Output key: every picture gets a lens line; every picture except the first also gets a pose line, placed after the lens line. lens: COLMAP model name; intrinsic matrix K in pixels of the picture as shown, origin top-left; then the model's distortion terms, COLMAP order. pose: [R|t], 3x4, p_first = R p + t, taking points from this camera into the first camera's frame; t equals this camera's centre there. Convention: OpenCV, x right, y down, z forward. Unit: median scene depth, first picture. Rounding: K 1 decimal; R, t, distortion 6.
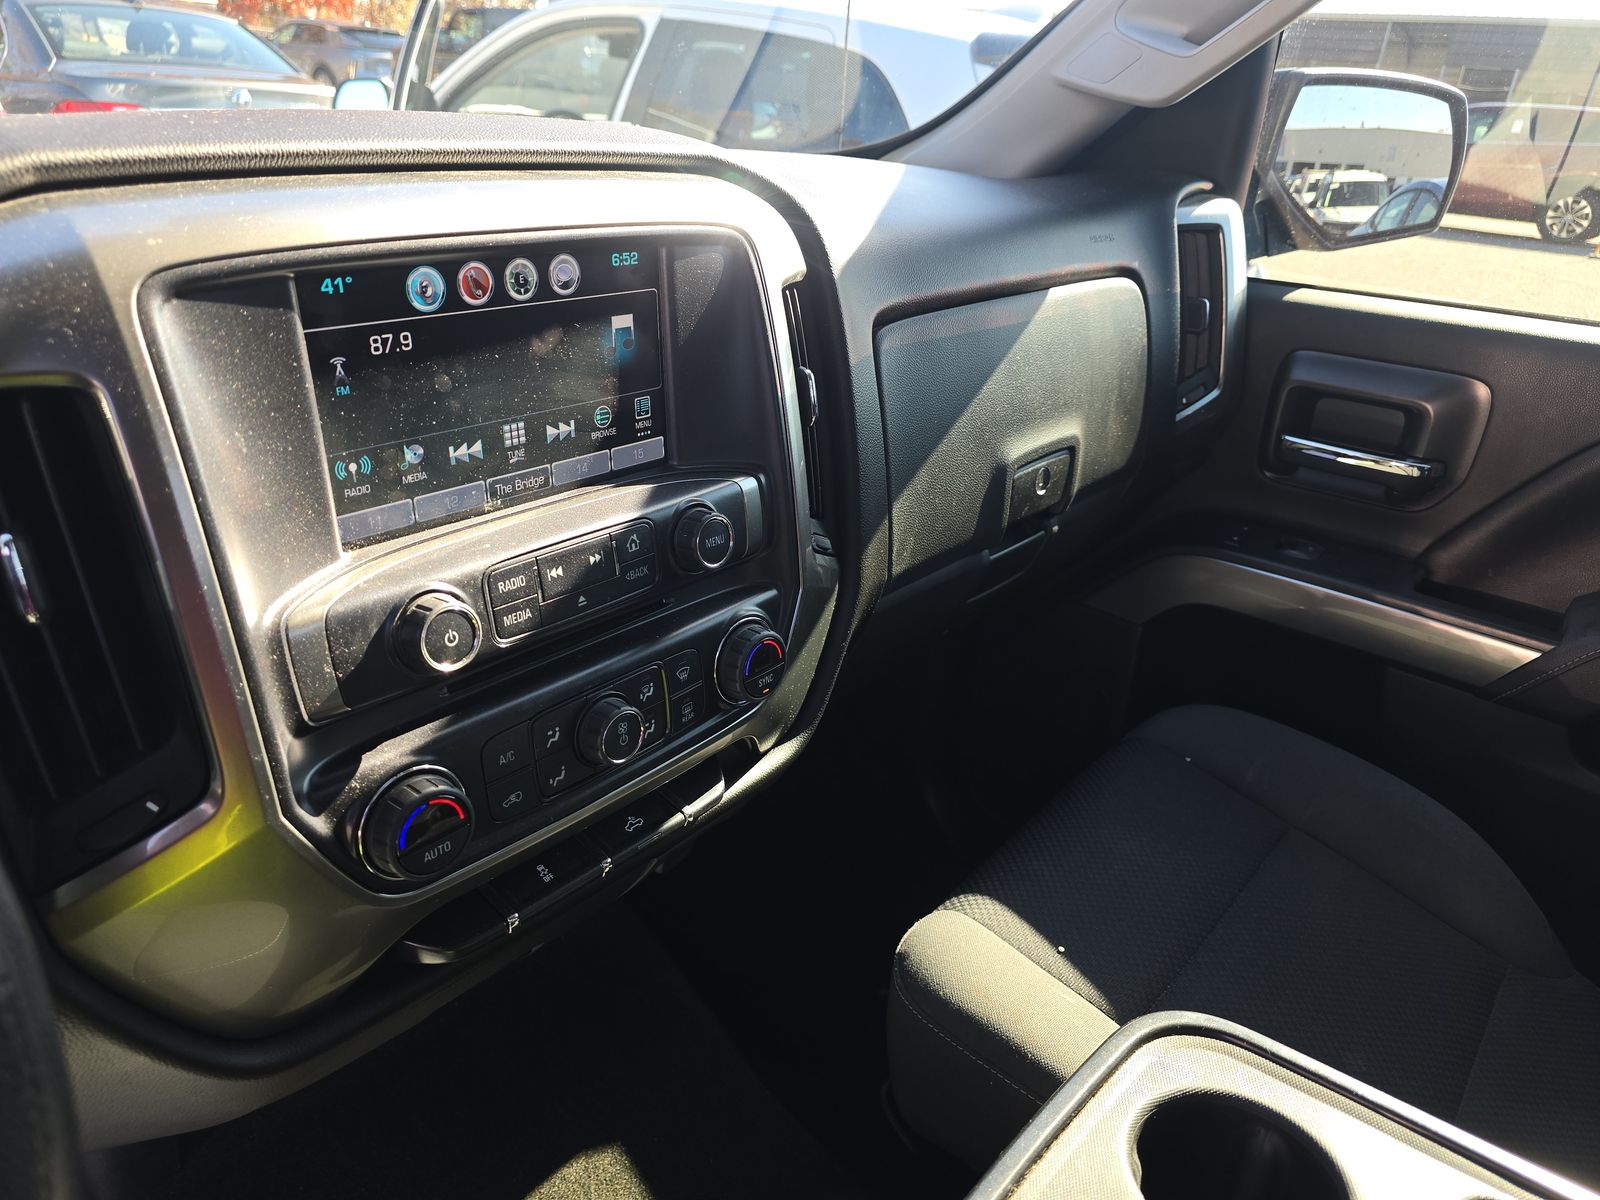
lens RADIAL K [[1075.7, 0, 800.0], [0, 1075.7, 600.0], [0, 0, 1]] dist [0.002238, -0.023655]
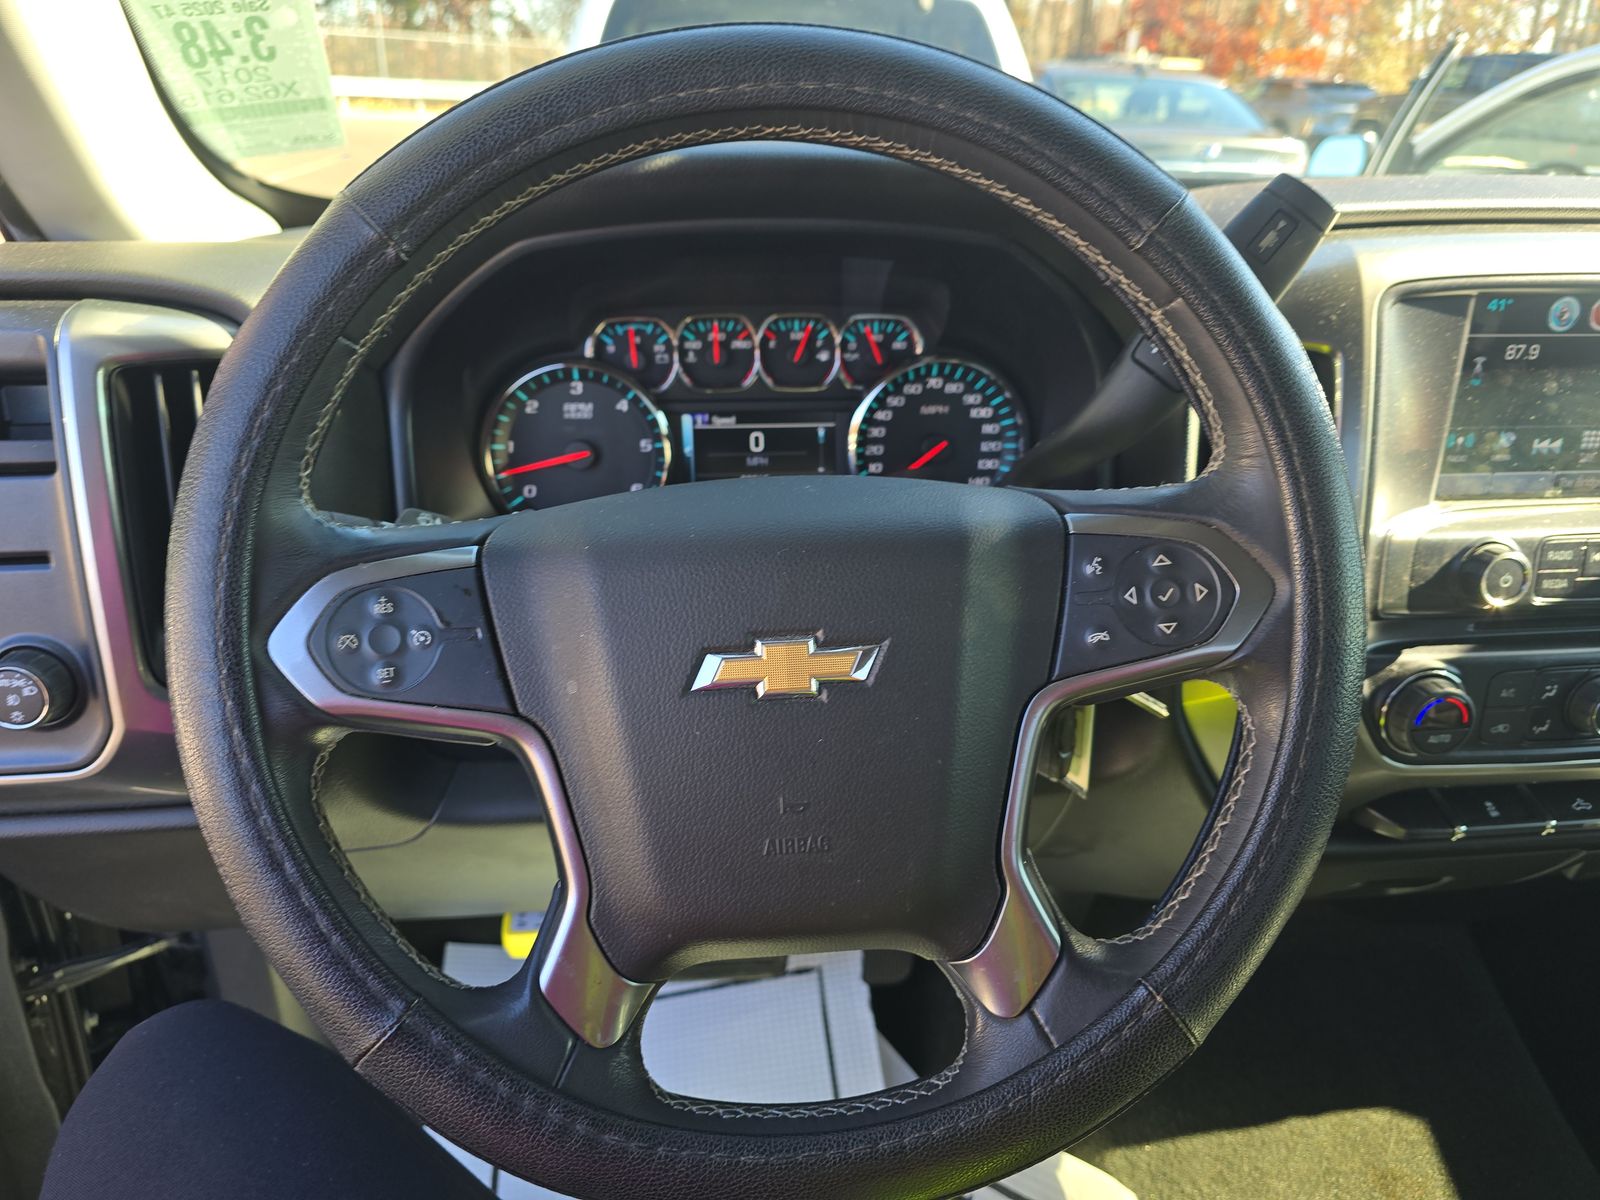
lens RADIAL K [[1075.7, 0, 800.0], [0, 1075.7, 600.0], [0, 0, 1]] dist [0.002238, -0.023655]
pose [[0.723044, 0.238617, -0.648282, -0.096918], [-0.265382, 0.962383, 0.058243, 0.203970], [0.637793, 0.129930, 0.759169, -0.498373]]
